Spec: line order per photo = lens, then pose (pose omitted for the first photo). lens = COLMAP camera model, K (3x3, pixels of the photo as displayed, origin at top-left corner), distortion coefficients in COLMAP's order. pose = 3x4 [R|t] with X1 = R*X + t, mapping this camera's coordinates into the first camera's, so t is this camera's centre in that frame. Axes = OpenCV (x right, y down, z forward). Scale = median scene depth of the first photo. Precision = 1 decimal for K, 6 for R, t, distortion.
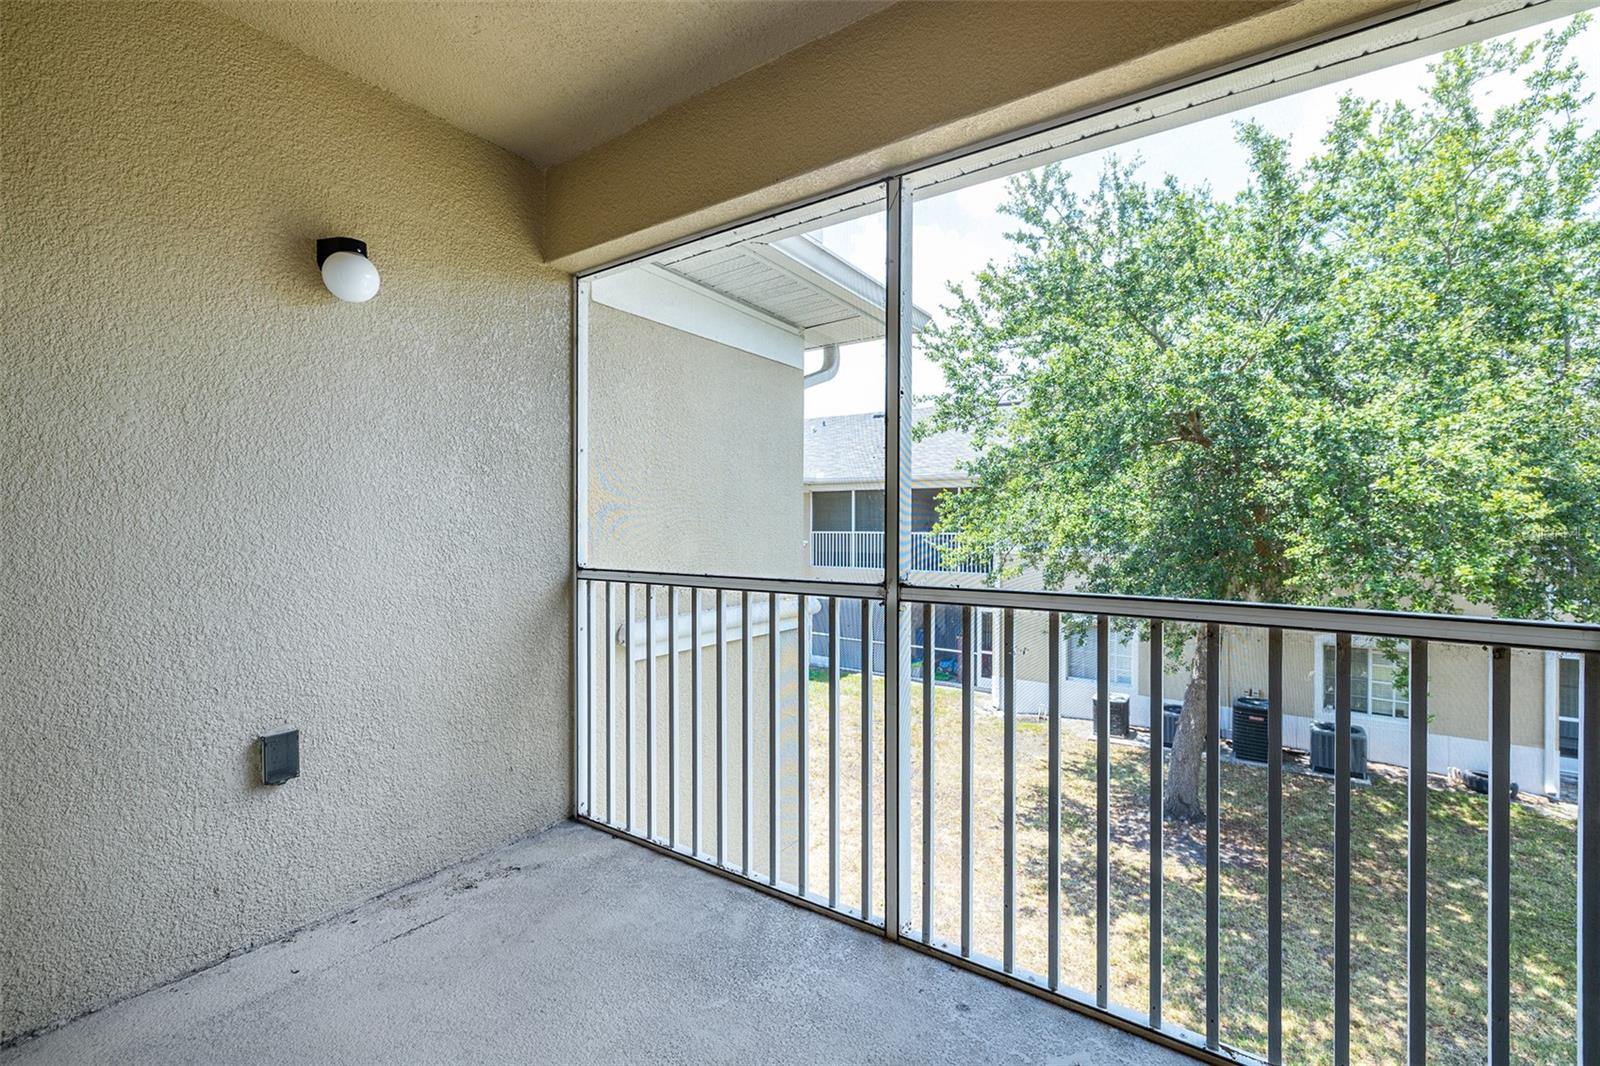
lens RADIAL K [[673.9, 0, 812.1], [0, 673.9, 530.7], [0, 0, 1]] dist [-0.001685, -0.000113]
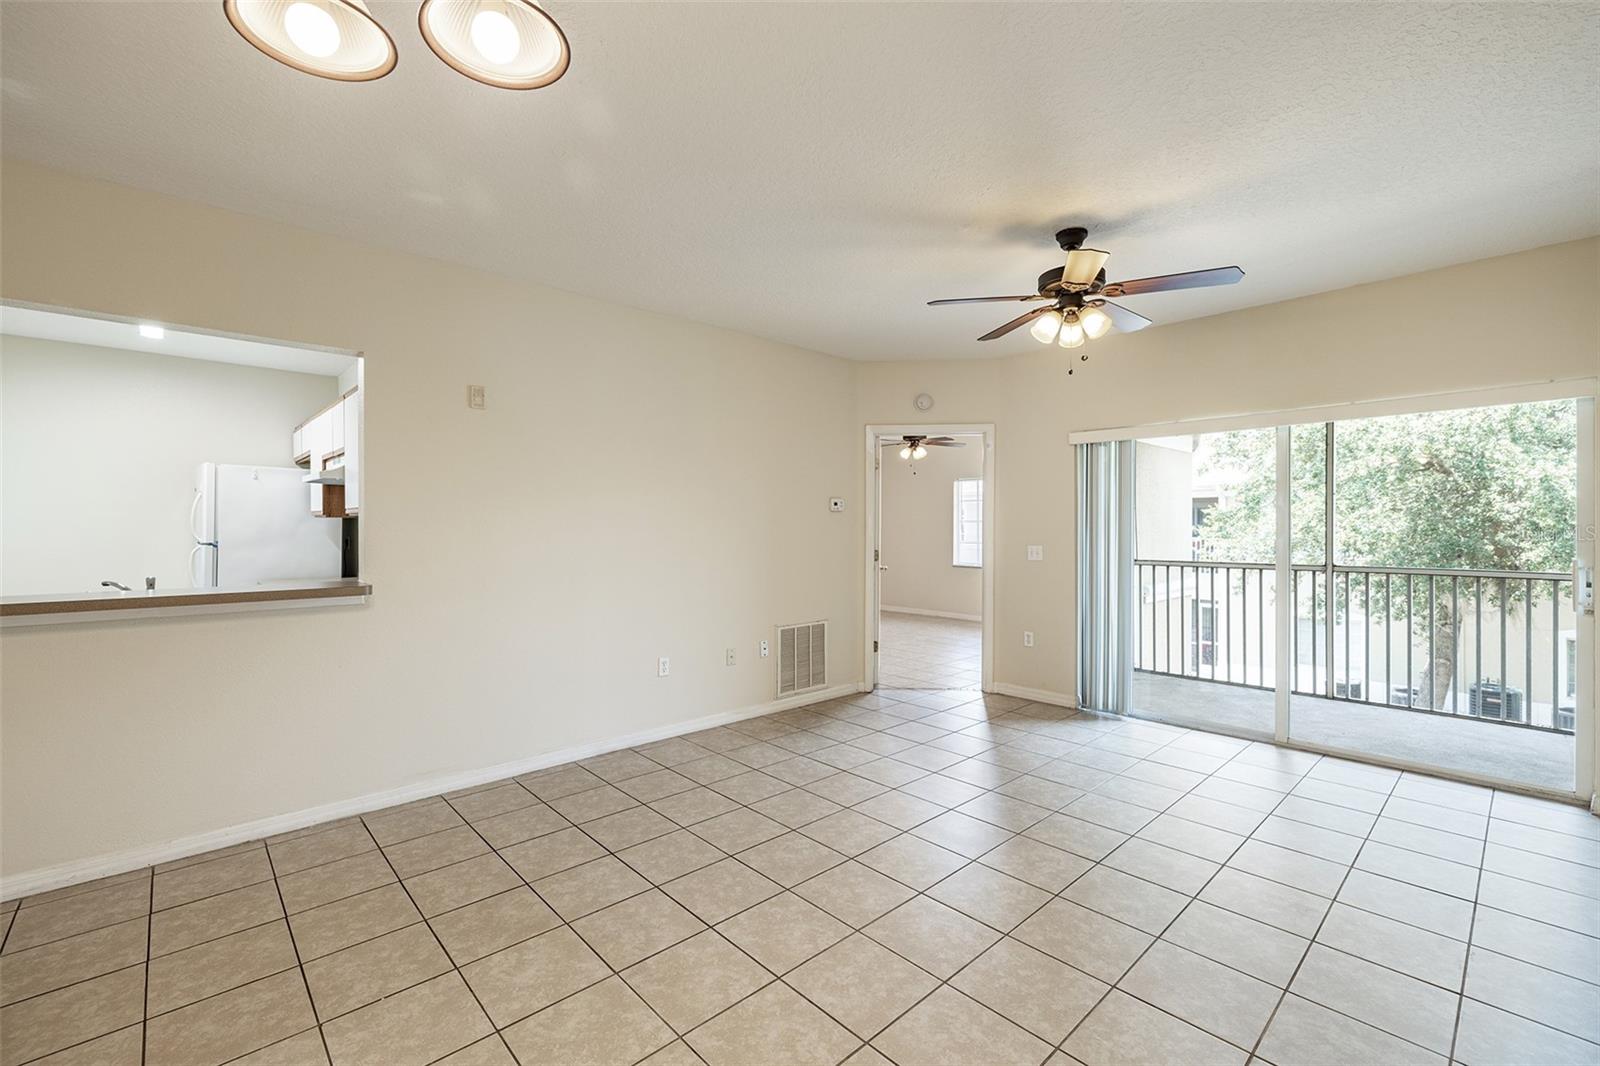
lens RADIAL K [[673.9, 0, 809.1], [0, 673.9, 529.4], [0, 0, 1]] dist [-0.001685, -0.000113]
pose [[0.975901, 0.002457, -0.218202, -0.421631], [-0.001952, 0.999995, 0.002527, -0.023789], [0.218207, -0.002040, 0.975900, -0.676511]]
